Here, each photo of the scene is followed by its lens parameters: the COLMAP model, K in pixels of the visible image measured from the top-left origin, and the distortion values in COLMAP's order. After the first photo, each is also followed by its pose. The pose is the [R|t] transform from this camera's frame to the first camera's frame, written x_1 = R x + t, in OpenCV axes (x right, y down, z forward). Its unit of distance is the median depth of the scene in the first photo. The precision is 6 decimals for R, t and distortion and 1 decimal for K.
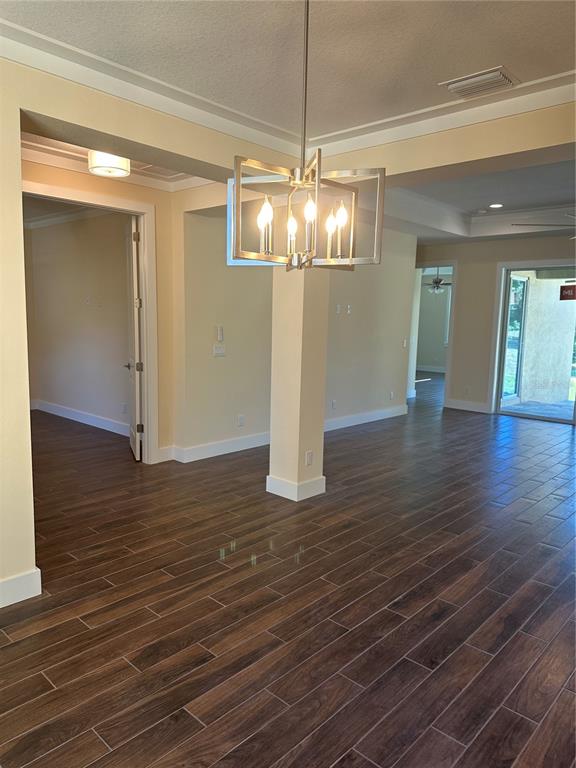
lens RADIAL K [[541.0, 0, 279.7], [0, 541.0, 398.0], [0, 0, 1]] dist [0.054784, -0.076455]
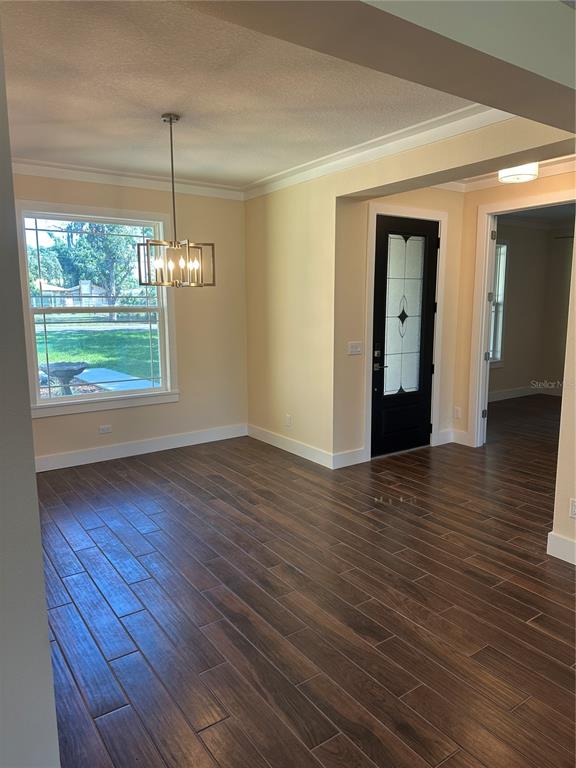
lens RADIAL K [[541.0, 0, 292.3], [0, 541.0, 387.9], [0, 0, 1]] dist [0.054784, -0.076455]
pose [[-0.207635, 0.128014, -0.969794, 1.197490], [-0.151864, 0.975161, 0.161237, -0.151391], [0.966346, 0.180756, -0.183037, 1.103891]]
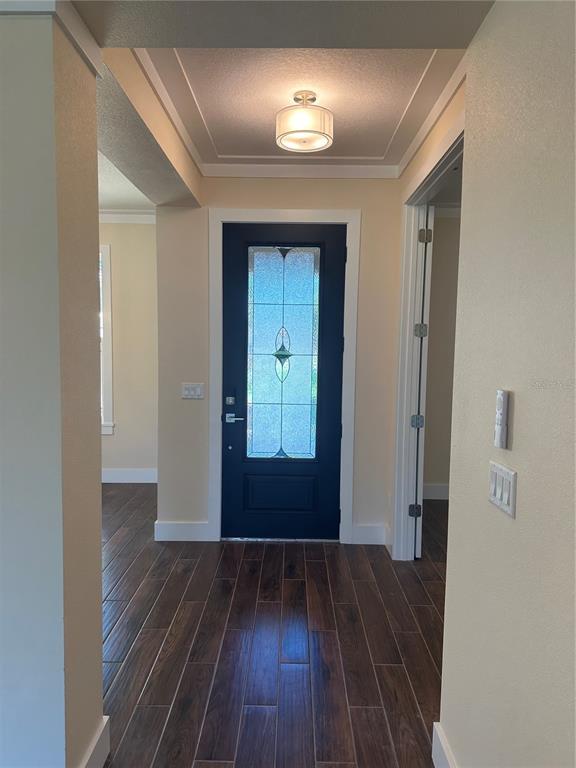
lens RADIAL K [[541.0, 0, 286.3], [0, 541.0, 378.0], [0, 0, 1]] dist [0.054784, -0.076455]
pose [[-0.738953, 0.011664, -0.673656, 0.256352], [-0.138524, 0.975859, 0.168848, -0.313980], [0.659363, 0.218088, -0.719498, 2.041162]]
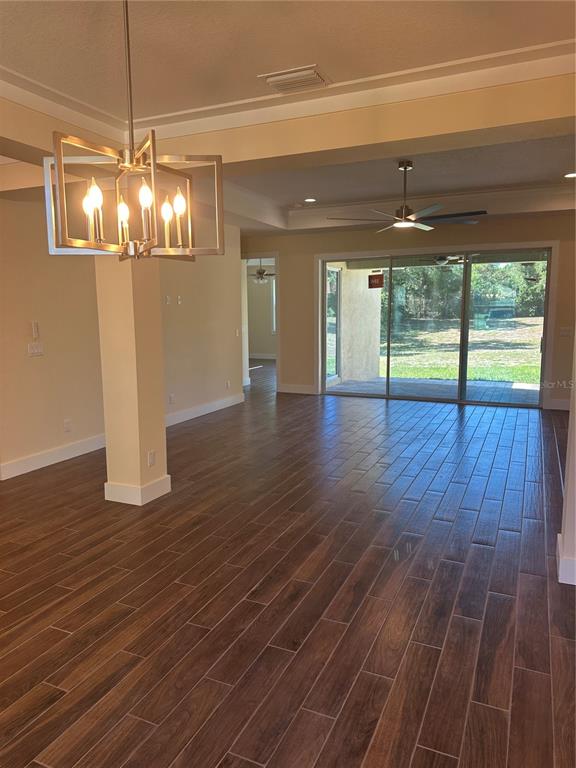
lens RADIAL K [[541.0, 0, 289.1], [0, 541.0, 386.7], [0, 0, 1]] dist [0.054784, -0.076455]
pose [[0.944342, -0.076324, 0.319988, -0.017080], [0.077241, 0.996964, 0.009845, -0.005277], [-0.319768, 0.015419, 0.947370, 0.022400]]
